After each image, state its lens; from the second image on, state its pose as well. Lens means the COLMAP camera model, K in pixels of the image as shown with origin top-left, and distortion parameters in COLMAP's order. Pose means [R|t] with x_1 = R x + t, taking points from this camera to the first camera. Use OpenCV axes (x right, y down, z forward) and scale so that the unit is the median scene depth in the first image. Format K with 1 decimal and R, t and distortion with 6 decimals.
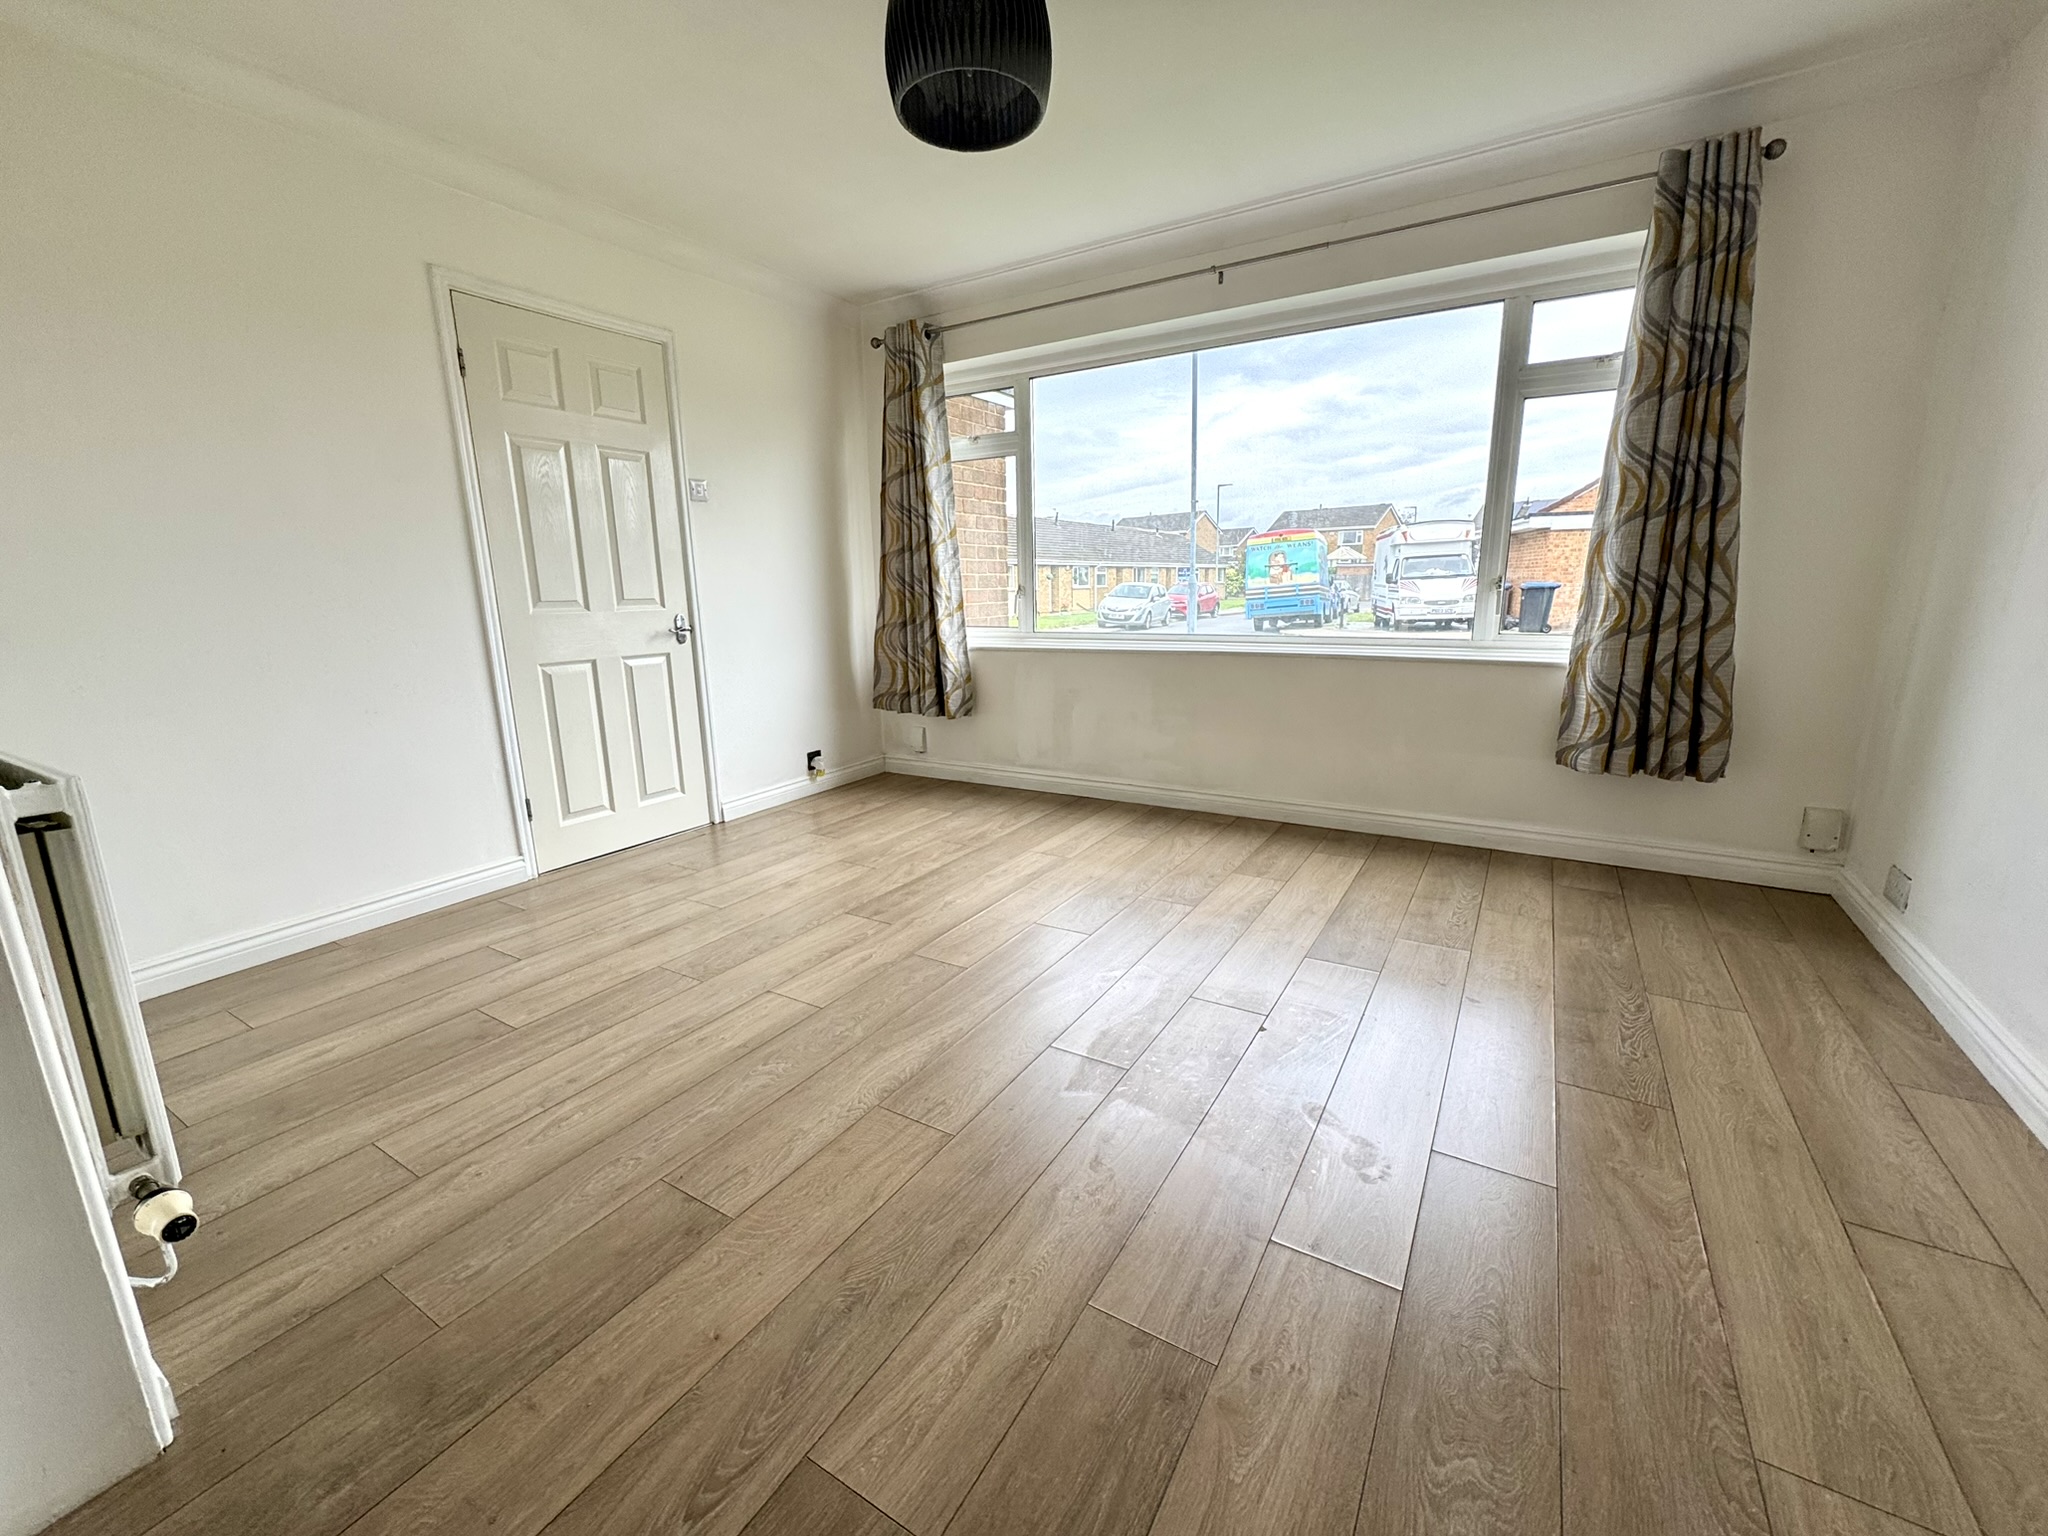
lens RADIAL K [[837.4, 0, 1021.1], [0, 837.4, 762.1], [0, 0, 1]] dist [-0.001525, -0.000433]
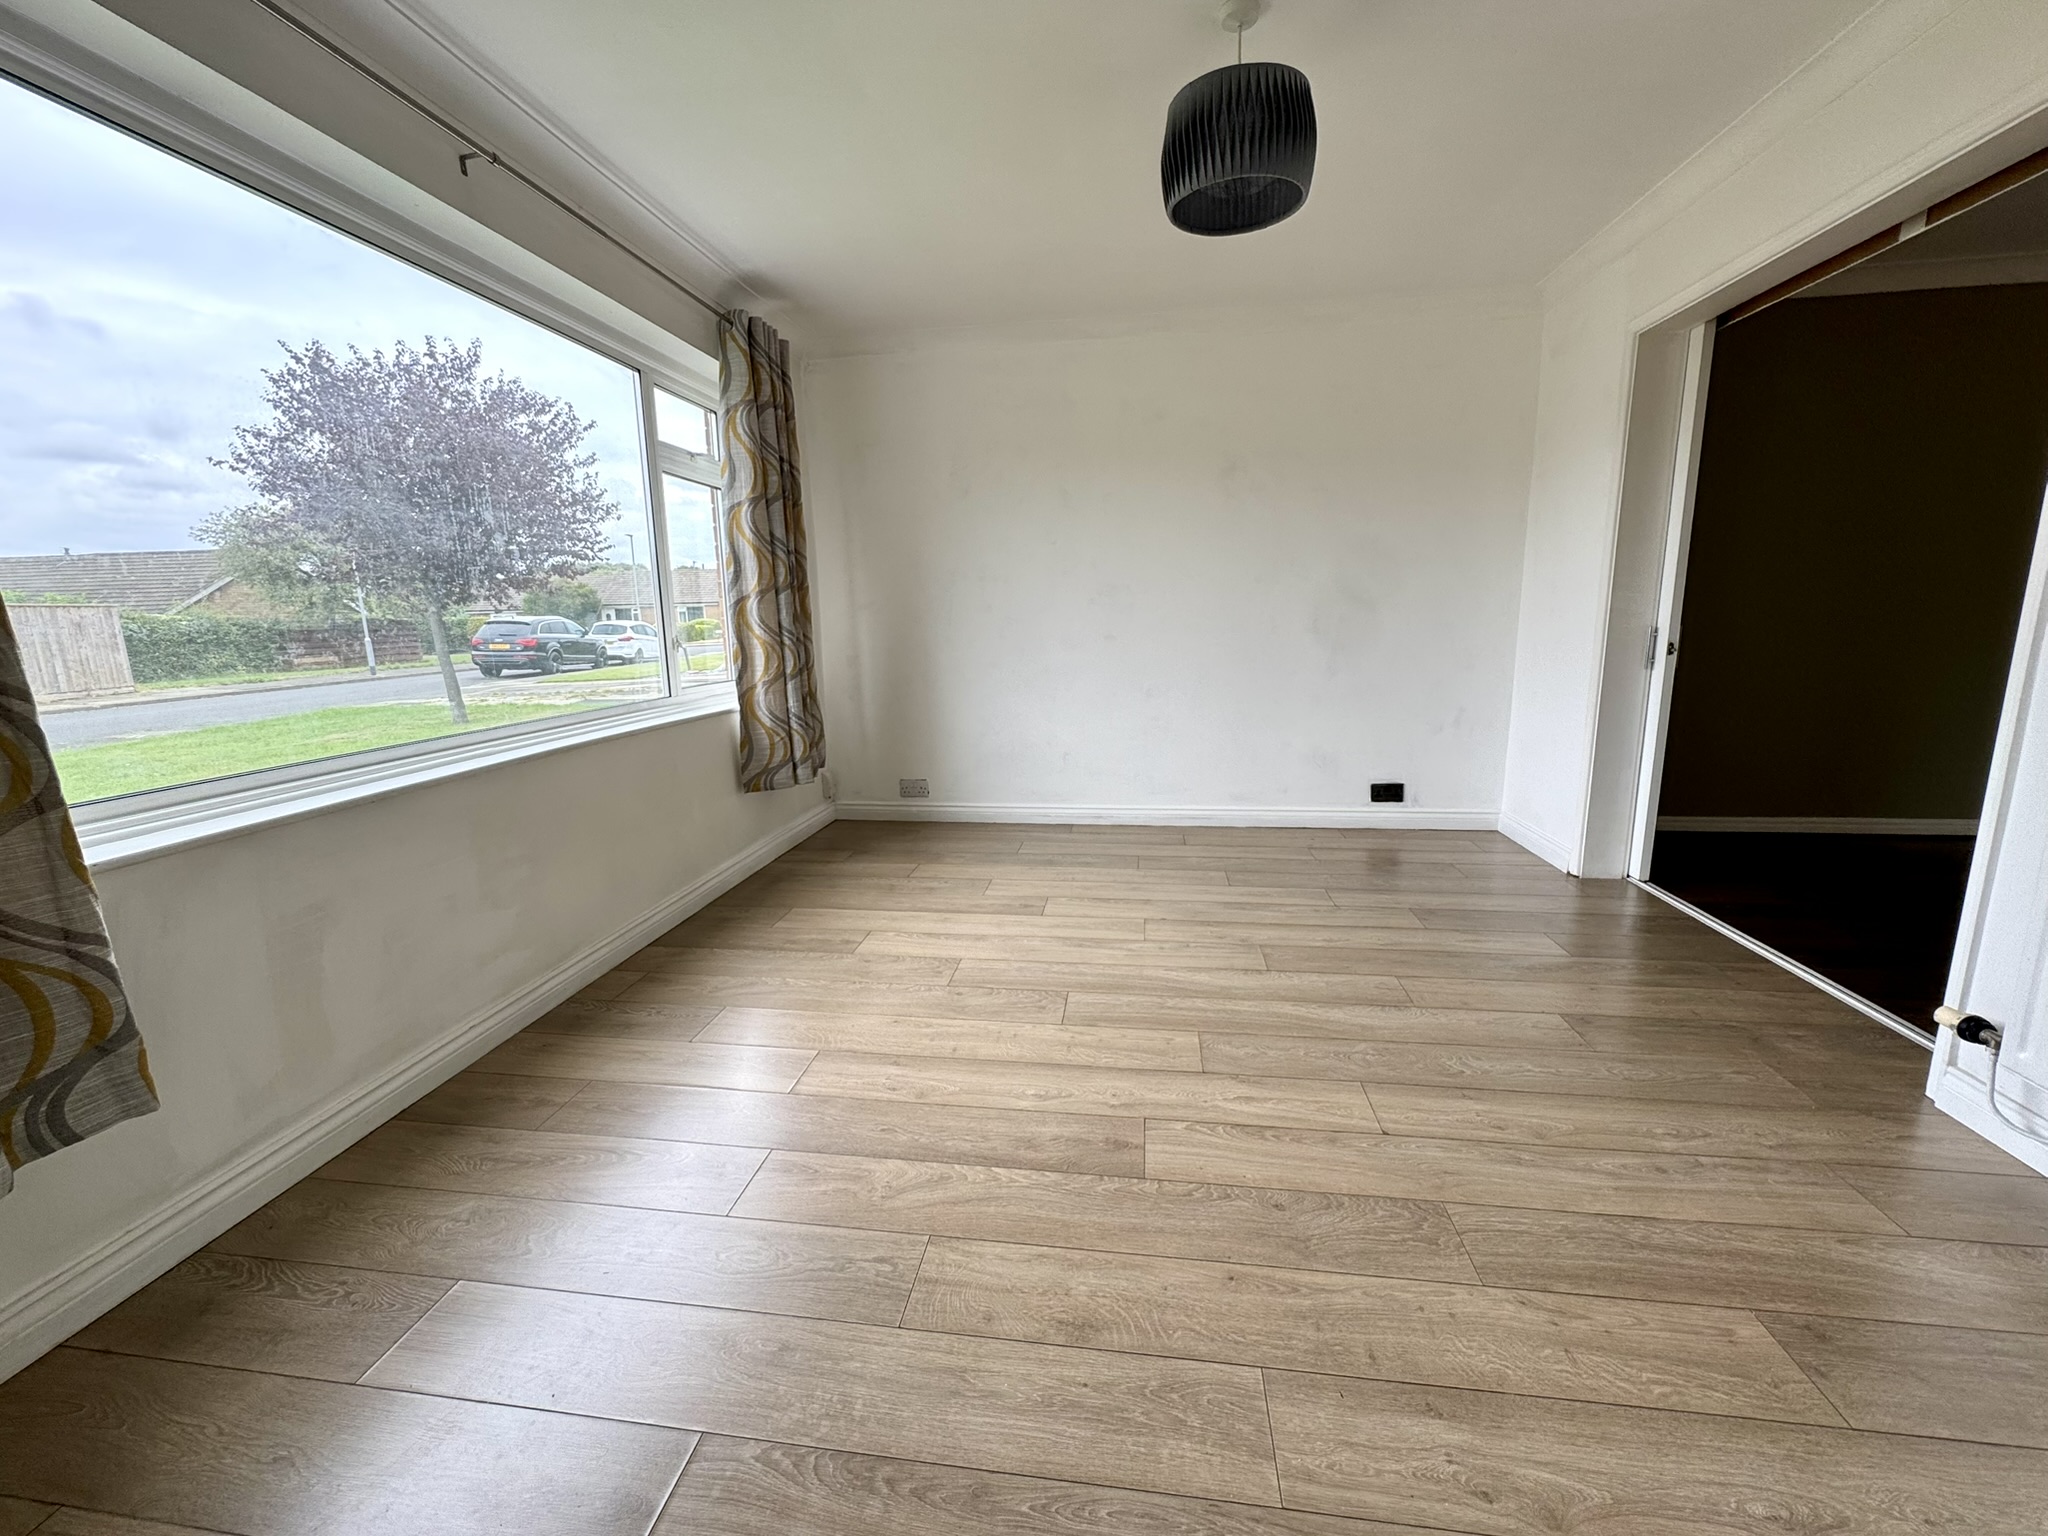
lens RADIAL K [[837.4, 0, 1019.0], [0, 837.4, 765.0], [0, 0, 1]] dist [-0.001525, -0.000433]
pose [[-0.399610, -0.137674, 0.906288, -0.672760], [0.220189, 0.945297, 0.240688, -0.262348], [-0.889848, 0.295736, -0.347435, 1.191537]]
